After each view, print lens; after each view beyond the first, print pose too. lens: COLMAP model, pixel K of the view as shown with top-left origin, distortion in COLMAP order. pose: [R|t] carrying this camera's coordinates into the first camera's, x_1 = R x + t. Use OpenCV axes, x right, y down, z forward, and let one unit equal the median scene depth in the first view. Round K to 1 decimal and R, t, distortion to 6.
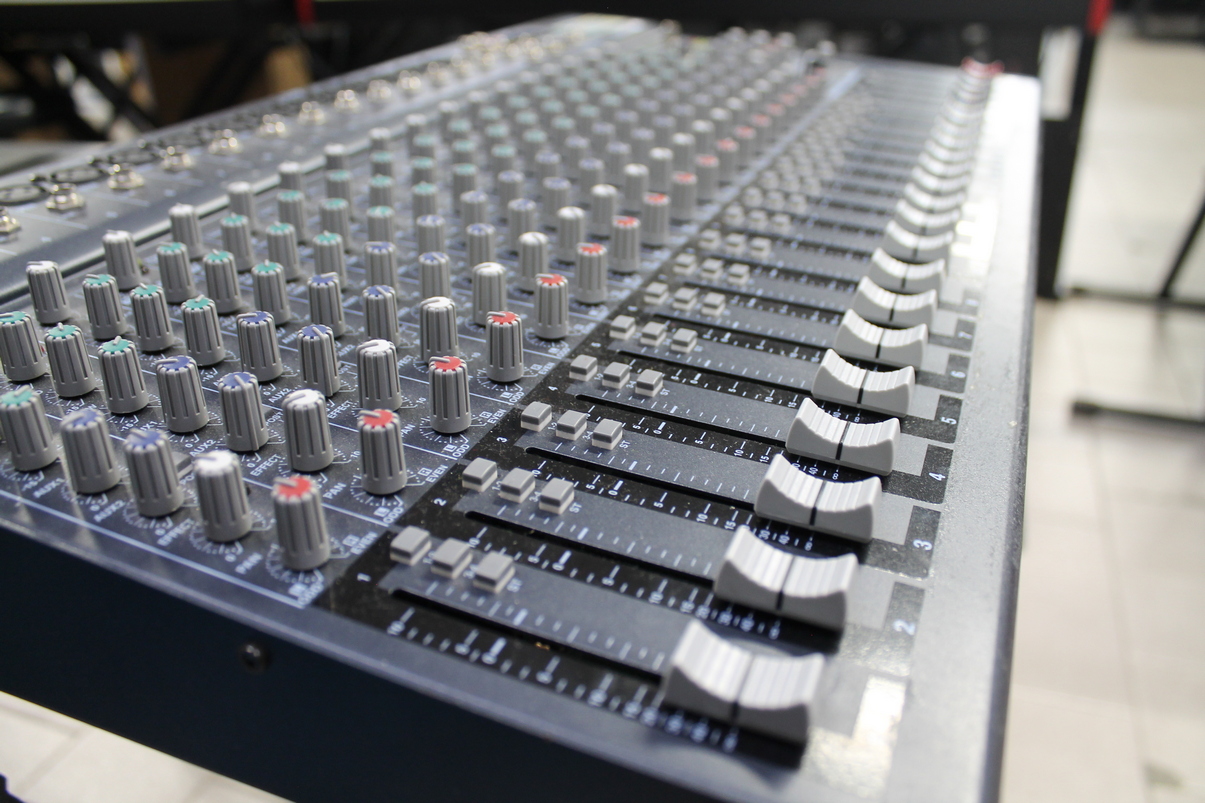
lens RADIAL K [[957.5, 0, 596.9], [0, 957.5, 399.5], [0, 0, 1]] dist [-0.116510, 0.005581]
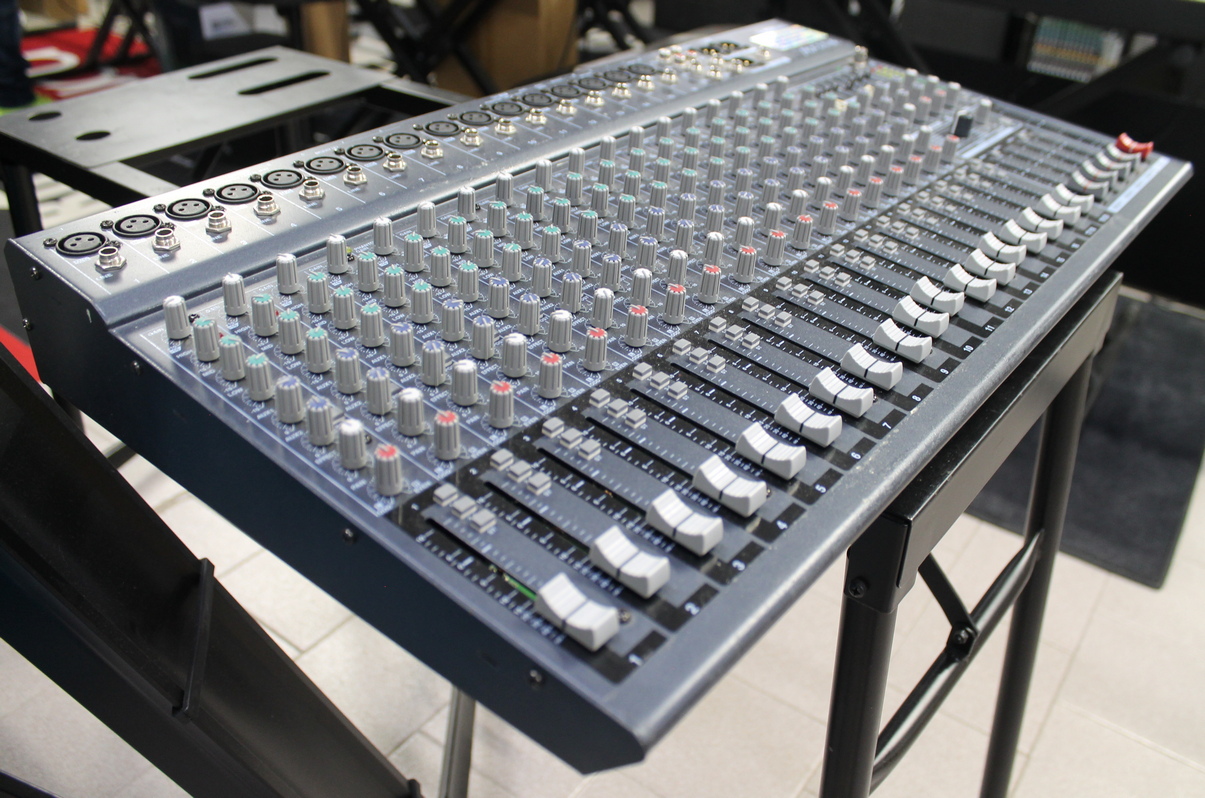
lens RADIAL K [[1007.4, 0, 604.1], [0, 1007.4, 398.8], [0, 0, 1]] dist [-0.002264, -0.000084]
pose [[0.954635, 0.208231, -0.212867, 0.263190], [-0.186243, 0.975293, 0.118816, -0.100080], [0.232349, -0.073781, 0.969830, -1.056373]]
